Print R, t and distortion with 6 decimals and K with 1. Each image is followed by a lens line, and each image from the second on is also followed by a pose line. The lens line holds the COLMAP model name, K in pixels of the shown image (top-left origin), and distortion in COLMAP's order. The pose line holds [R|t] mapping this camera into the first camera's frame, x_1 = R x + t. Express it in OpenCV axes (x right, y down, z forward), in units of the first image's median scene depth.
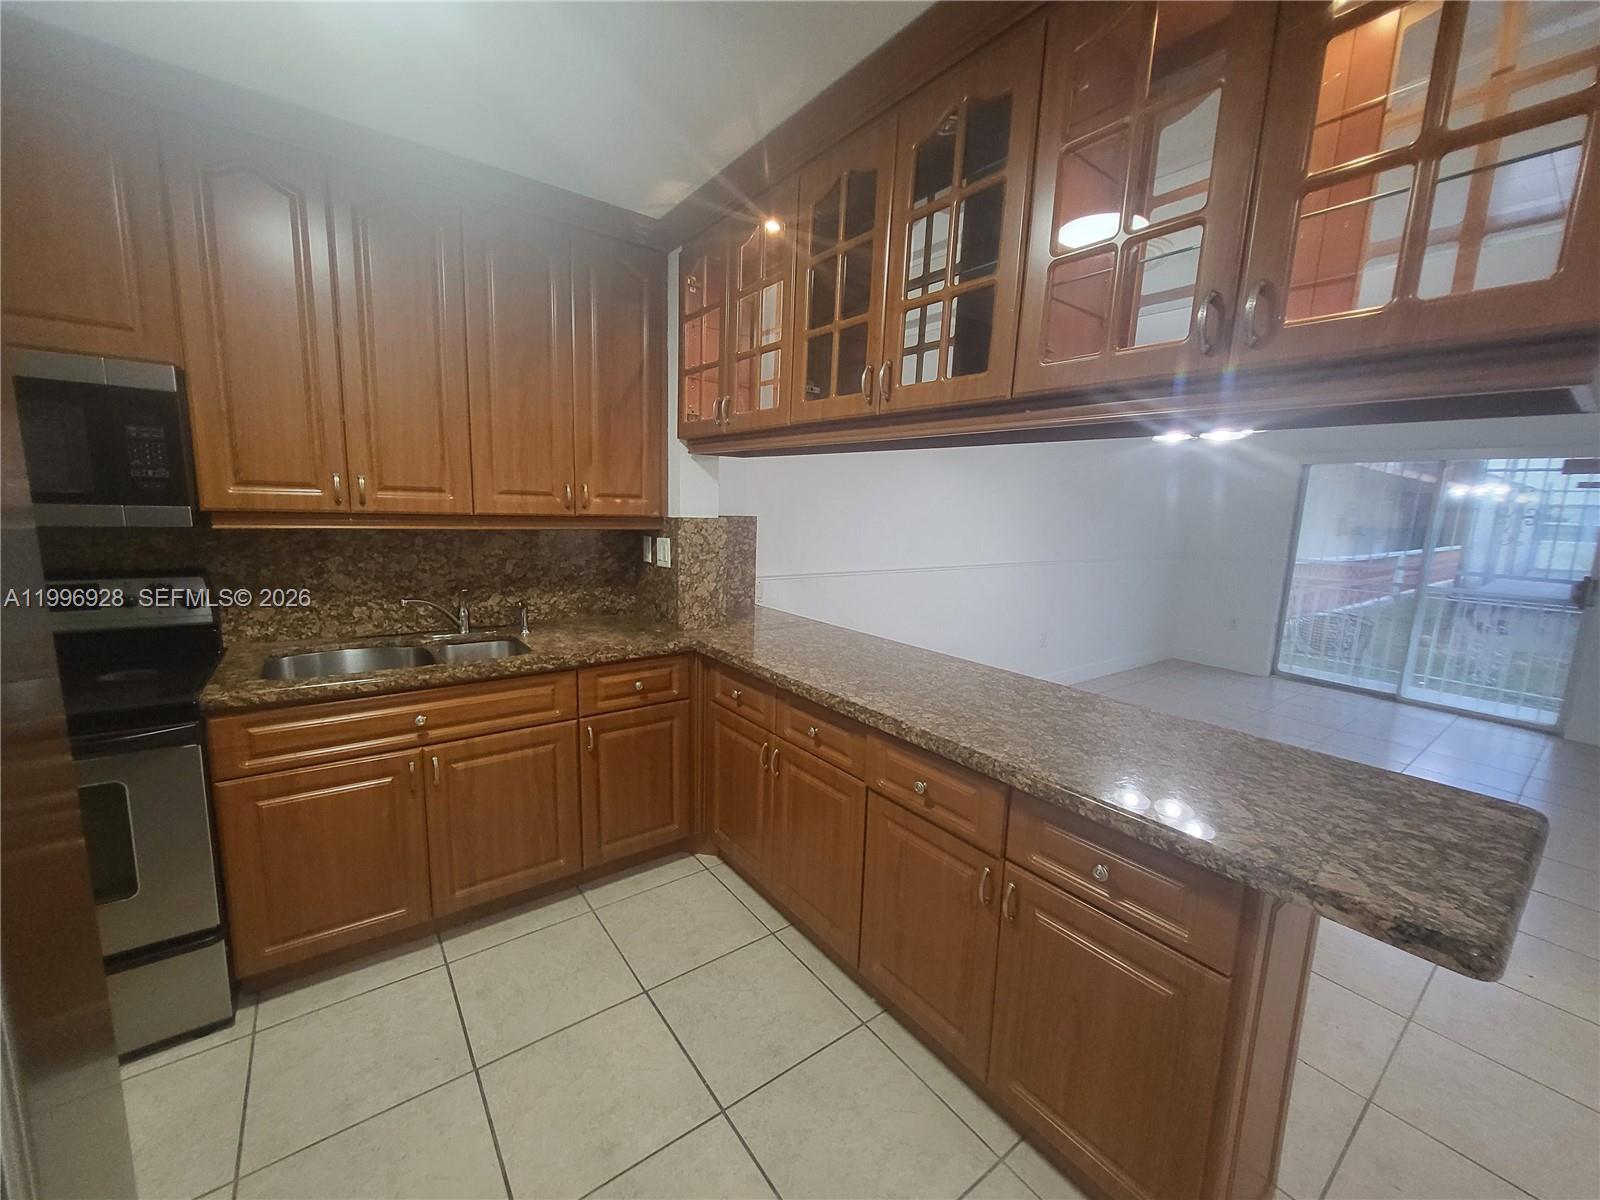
lens RADIAL K [[631.0, 0, 797.7], [0, 631.0, 601.4], [0, 0, 1]] dist [0.002143, -0.000852]
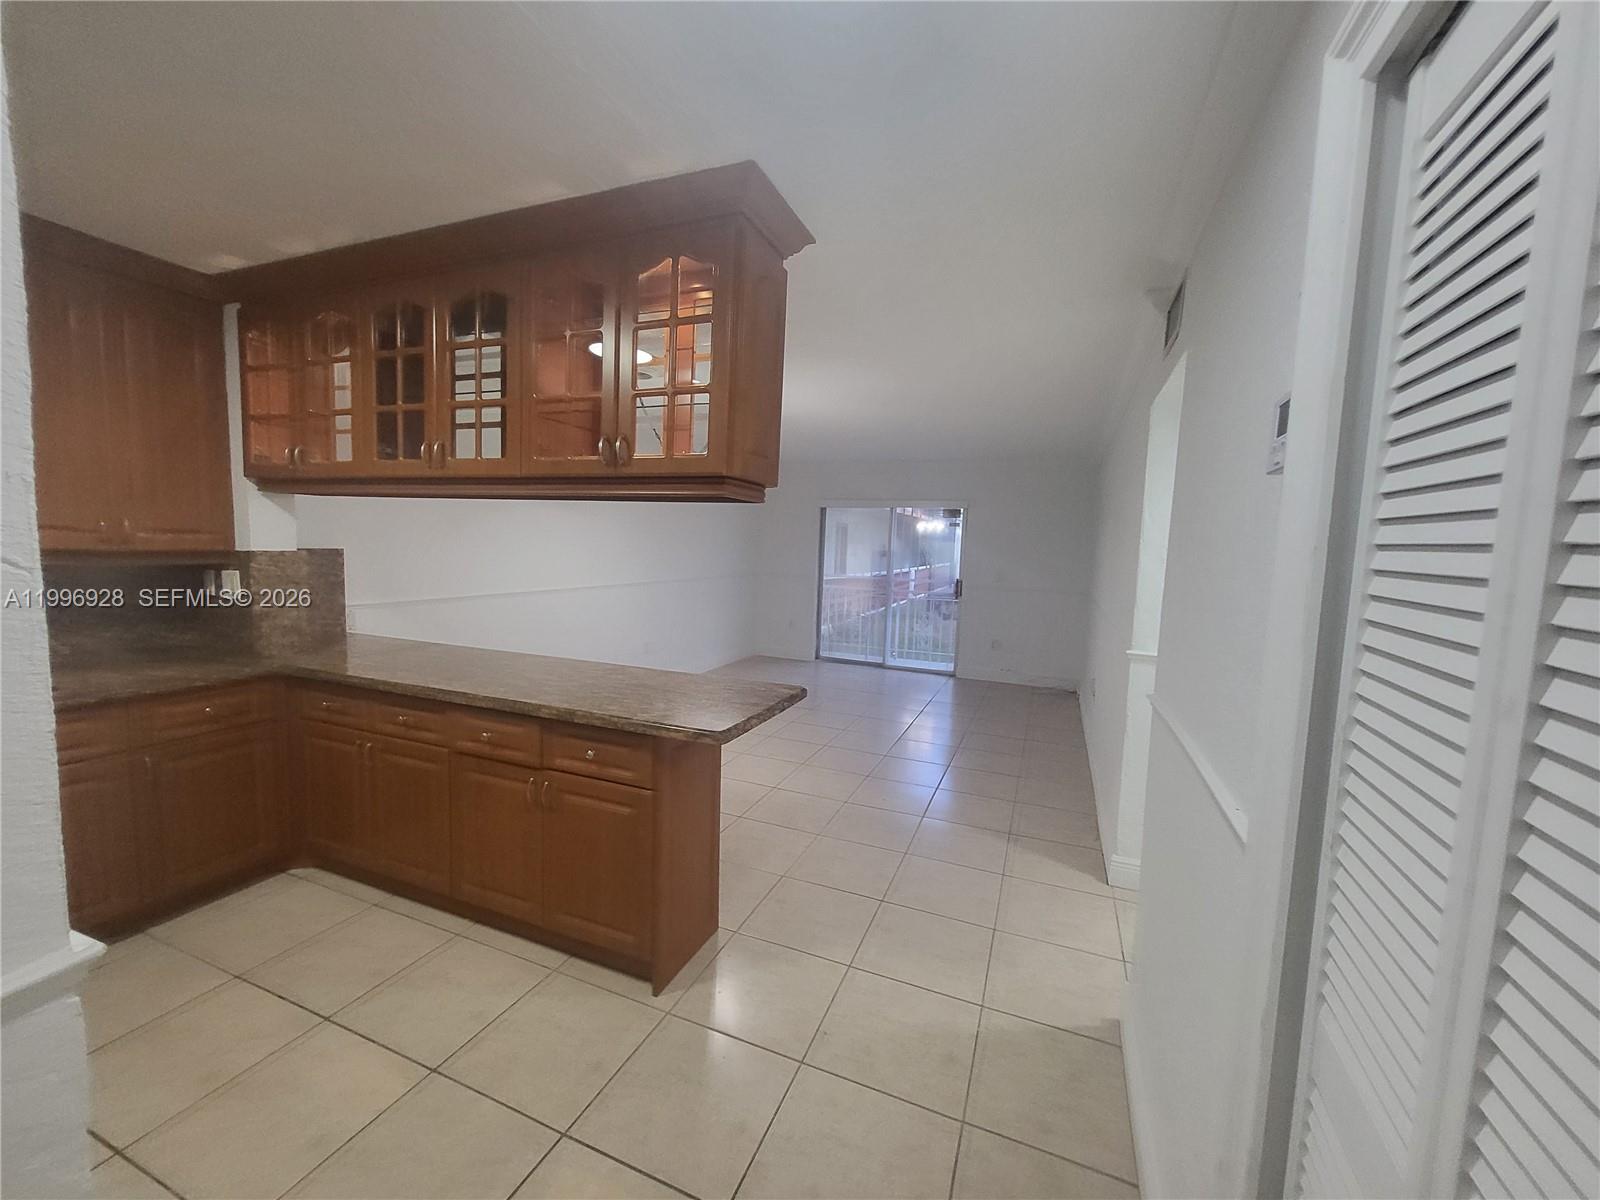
lens RADIAL K [[631.0, 0, 798.7], [0, 631.0, 600.1], [0, 0, 1]] dist [0.002143, -0.000852]
pose [[0.855968, -0.052374, 0.514369, 0.062149], [0.076556, 0.996729, -0.025910, 0.058769], [-0.511329, 0.061556, 0.857178, -0.462351]]
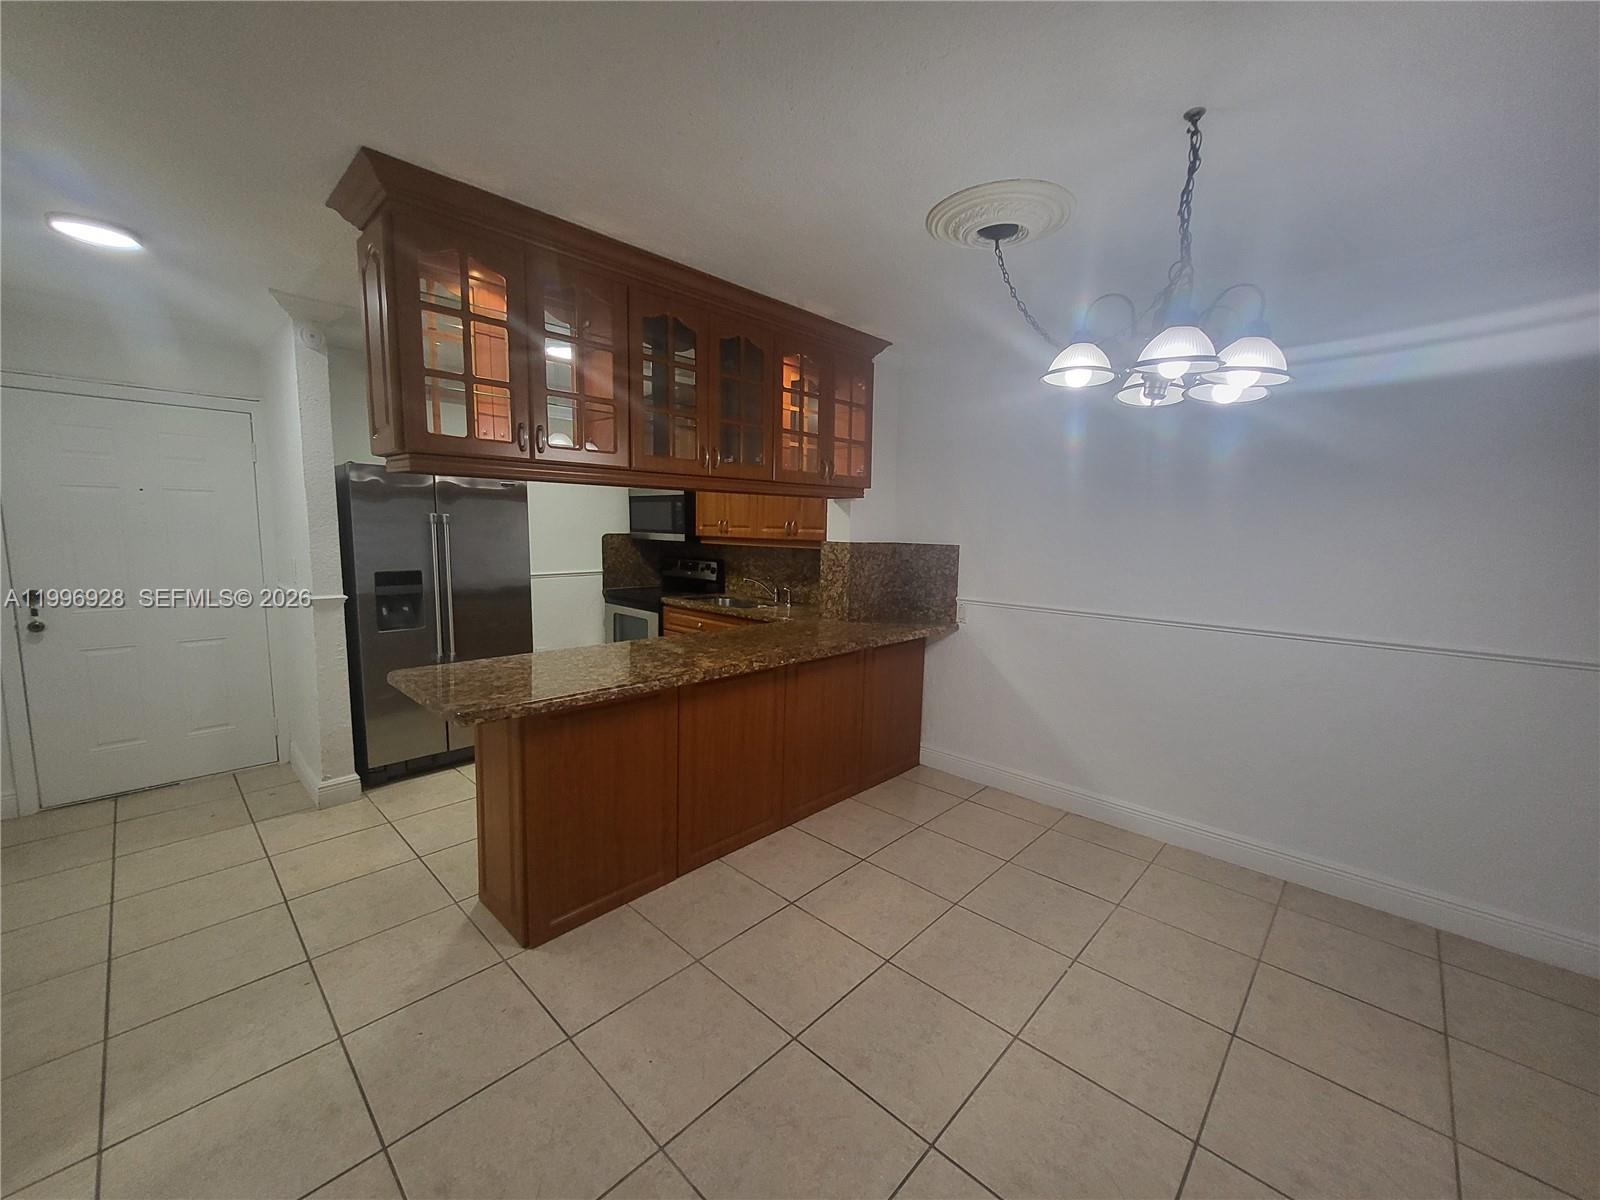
lens RADIAL K [[631.0, 0, 797.7], [0, 631.0, 603.5], [0, 0, 1]] dist [0.002143, -0.000852]
pose [[0.168871, 0.089097, -0.981603, 1.608620], [-0.168662, 0.983829, 0.060283, -0.083004], [0.971100, 0.155379, 0.181167, 0.857288]]
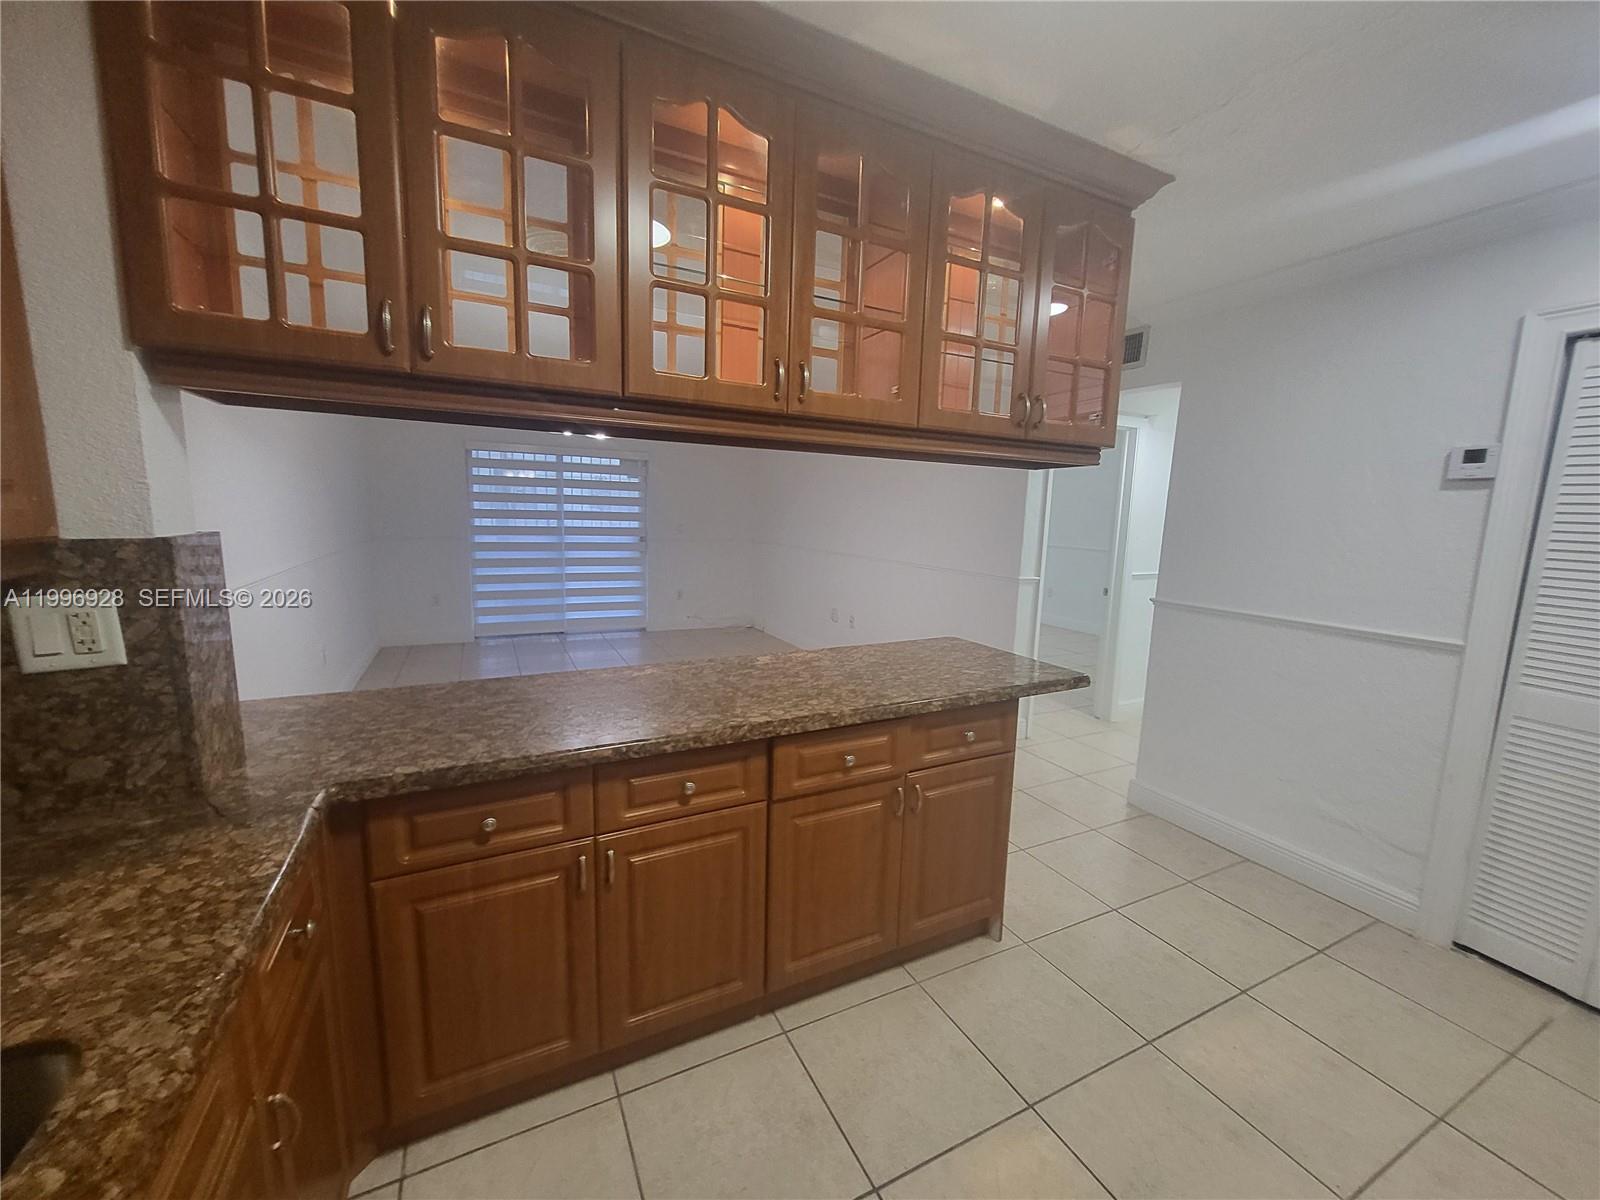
lens RADIAL K [[631.0, 0, 796.6], [0, 631.0, 602.7], [0, 0, 1]] dist [0.002143, -0.000852]
pose [[0.180188, -0.174898, 0.967958, -0.650279], [0.132099, 0.979453, 0.152384, -0.123265], [-0.974722, 0.100409, 0.199589, 0.638211]]
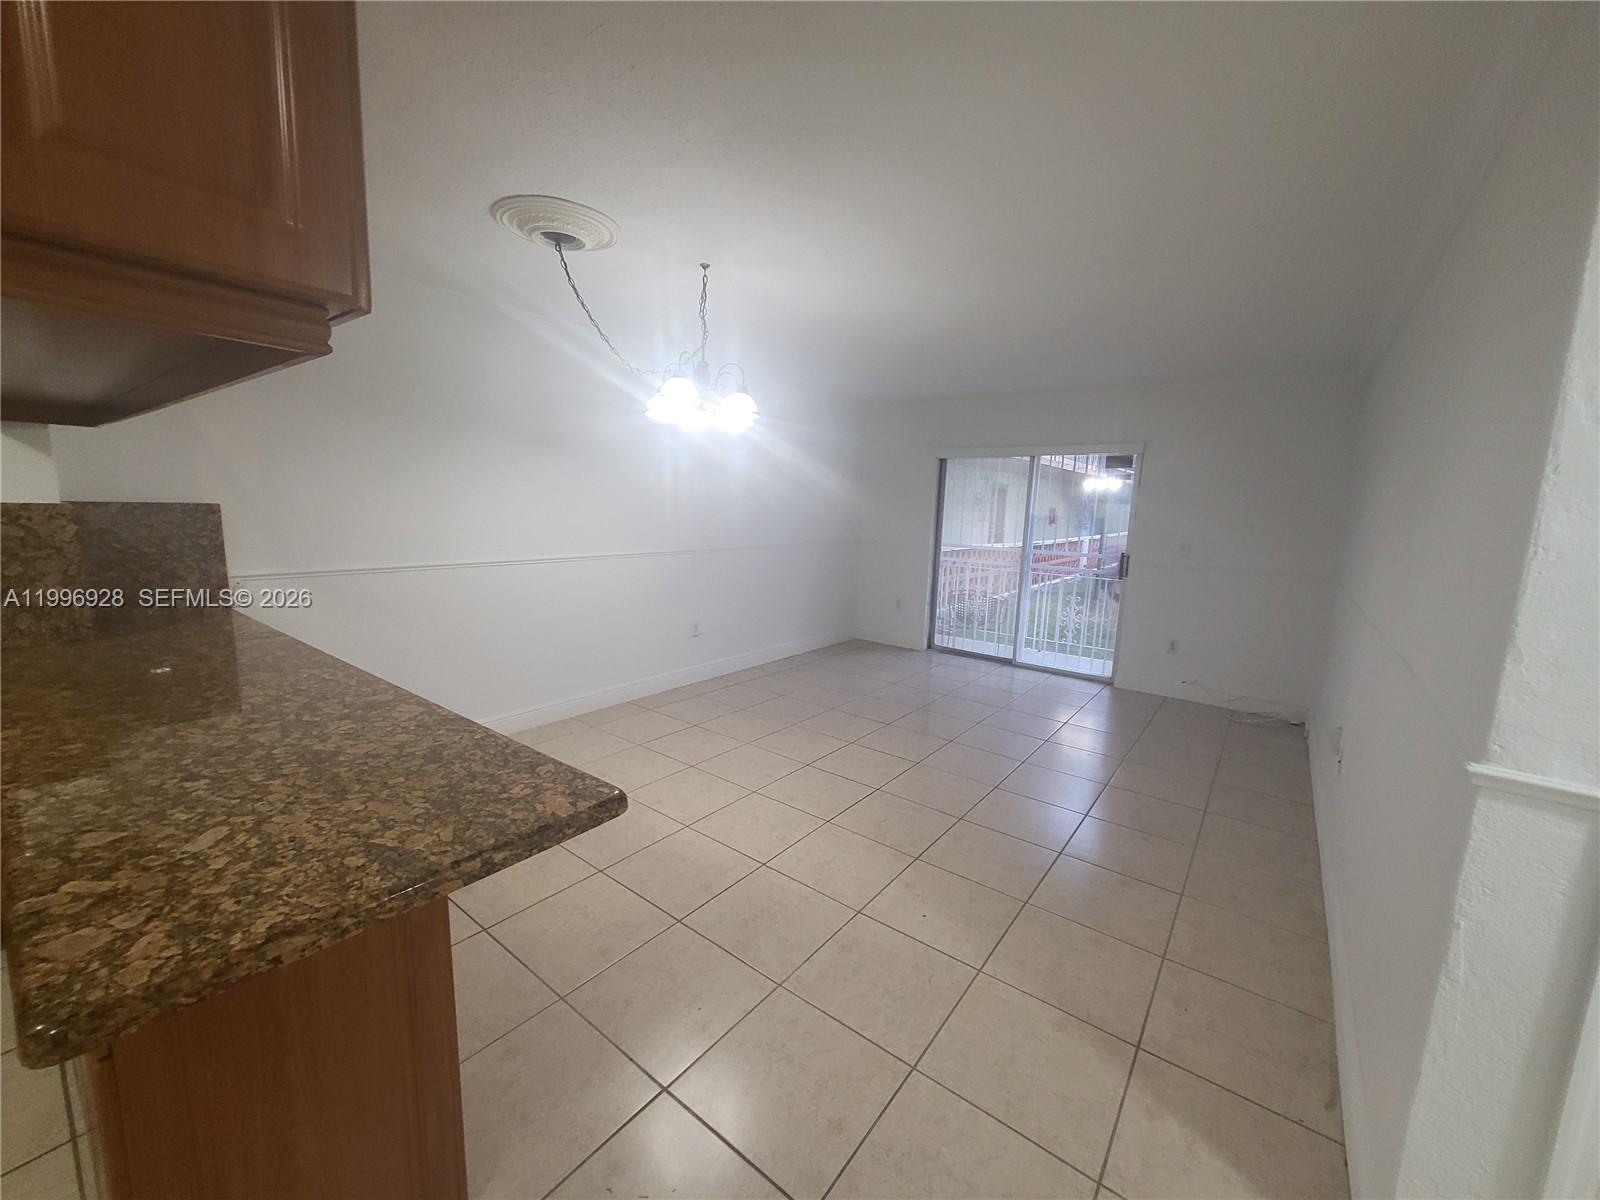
lens RADIAL K [[631.0, 0, 798.9], [0, 631.0, 602.3], [0, 0, 1]] dist [0.002143, -0.000852]
pose [[0.962450, -0.045398, 0.267636, 0.703378], [0.042864, 0.998964, 0.015309, 0.022722], [-0.268054, -0.003263, 0.963398, -0.000183]]
